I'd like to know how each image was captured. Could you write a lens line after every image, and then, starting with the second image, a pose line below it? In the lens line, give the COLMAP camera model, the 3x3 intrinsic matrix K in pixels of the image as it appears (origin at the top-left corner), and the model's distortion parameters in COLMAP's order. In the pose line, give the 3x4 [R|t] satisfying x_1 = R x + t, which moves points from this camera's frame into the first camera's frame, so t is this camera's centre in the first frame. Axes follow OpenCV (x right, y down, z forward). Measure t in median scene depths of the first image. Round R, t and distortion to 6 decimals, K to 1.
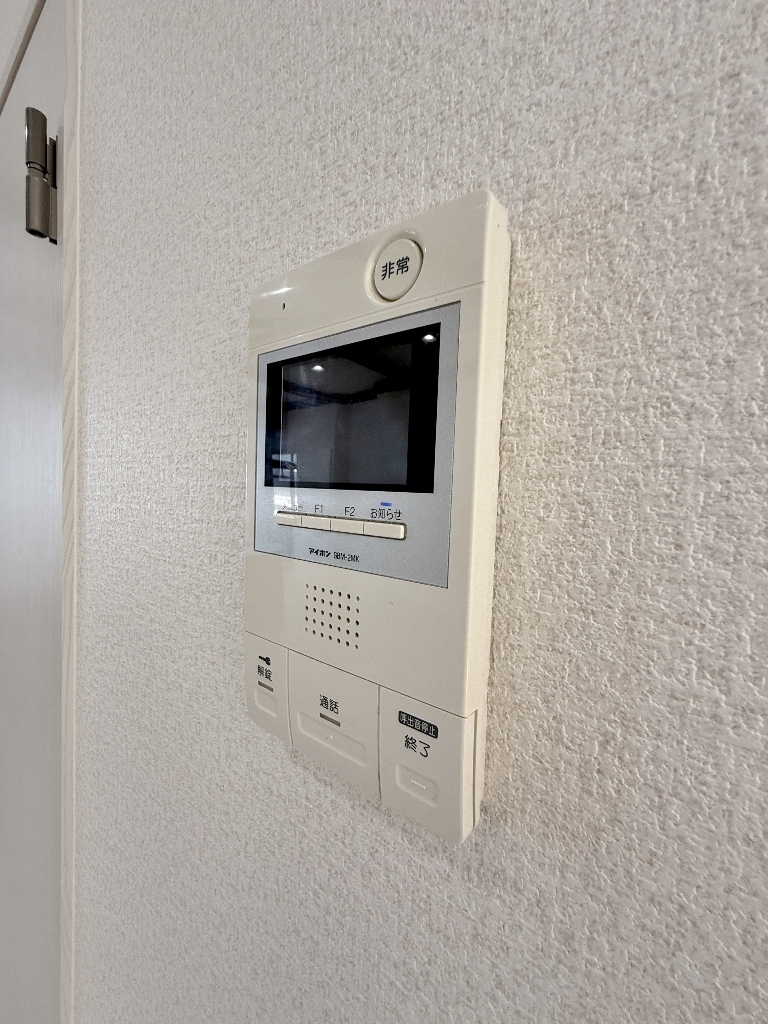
lens RADIAL K [[406.9, 0, 383.8], [0, 406.9, 509.9], [0, 0, 1]] dist [0.000371, -0.000027]
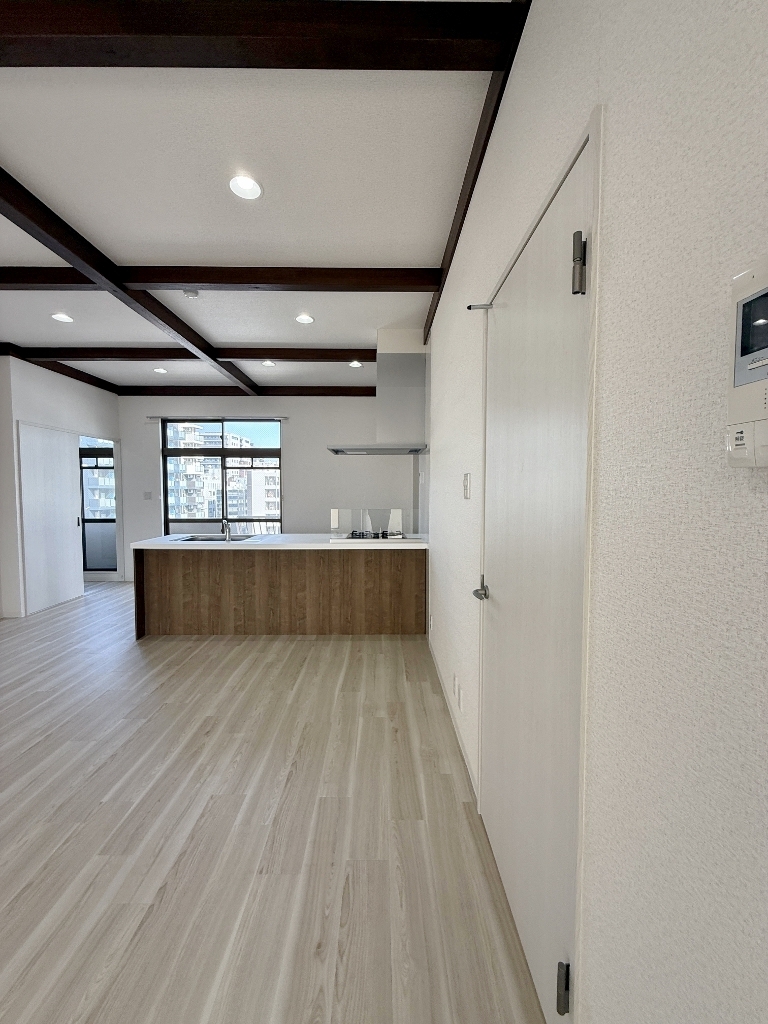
lens RADIAL K [[406.9, 0, 383.8], [0, 406.9, 509.9], [0, 0, 1]] dist [0.000371, -0.000027]
pose [[0.616800, 0.002374, -0.787117, 0.135020], [-0.009367, 0.999947, -0.004324, 0.401901], [0.787064, 0.010040, 0.616789, -0.966597]]
